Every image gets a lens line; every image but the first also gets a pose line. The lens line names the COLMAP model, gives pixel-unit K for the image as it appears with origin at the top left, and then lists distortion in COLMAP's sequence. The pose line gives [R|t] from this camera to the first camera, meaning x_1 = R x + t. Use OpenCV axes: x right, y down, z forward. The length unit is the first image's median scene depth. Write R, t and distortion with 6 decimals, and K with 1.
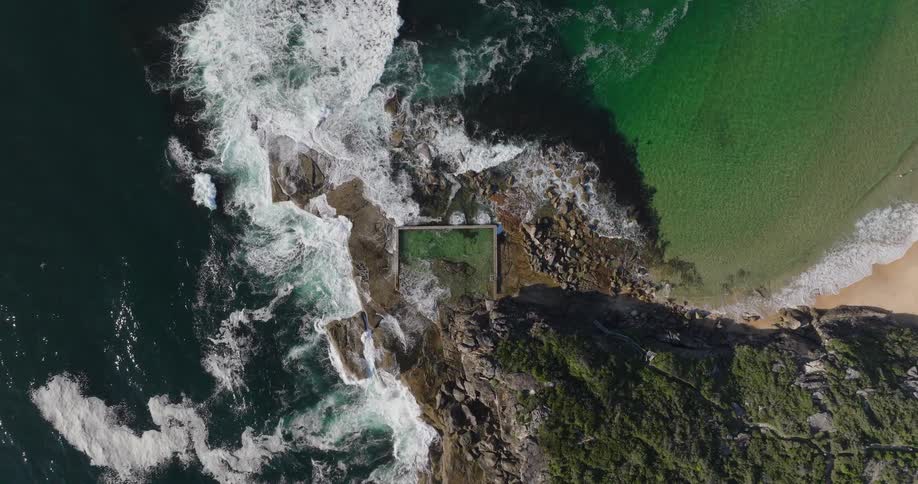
lens RADIAL K [[669.6, 0, 457.6], [0, 669.6, 245.2], [0, 0, 1]] dist [0.005309, 0.010250]
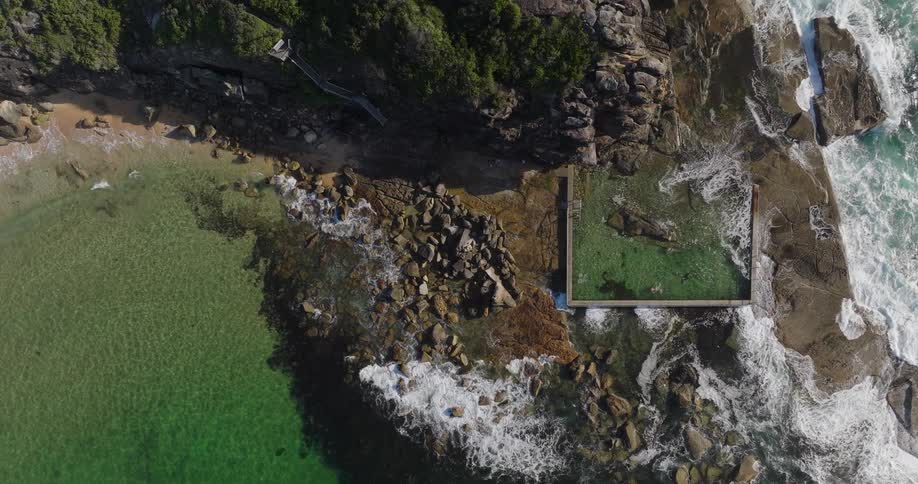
lens RADIAL K [[673.4, 0, 457.8], [0, 673.4, 246.1], [0, 0, 1]] dist [0.013598, 0.007448]
pose [[-0.999832, -0.014390, 0.011383, 0.141490], [0.014106, -0.999595, -0.024701, 0.029871], [0.011734, -0.024536, 0.999630, 0.471790]]
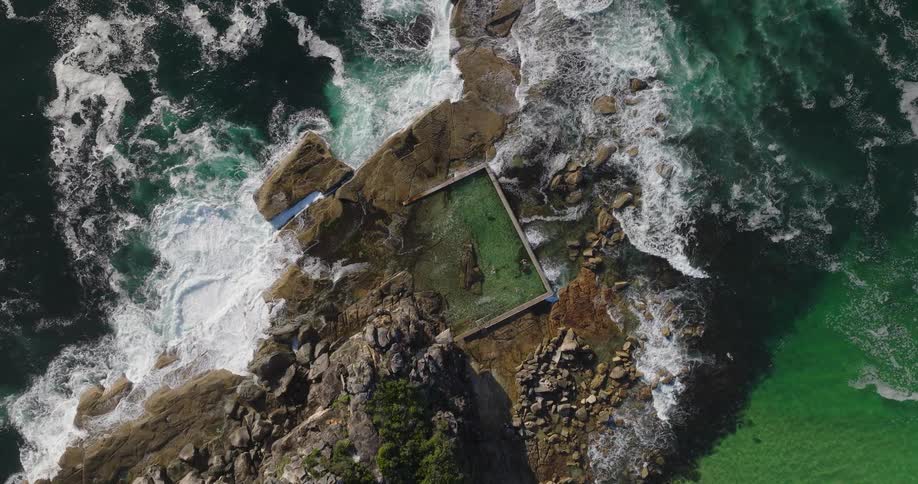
lens RADIAL K [[669.6, 0, 457.6], [0, 669.6, 245.2], [0, 0, 1]] dist [0.005309, 0.010250]
pose [[0.434508, 0.900522, 0.016207, -0.041367], [-0.900626, 0.434591, -0.001808, 0.038175], [-0.008671, -0.013811, 0.999867, 0.324875]]
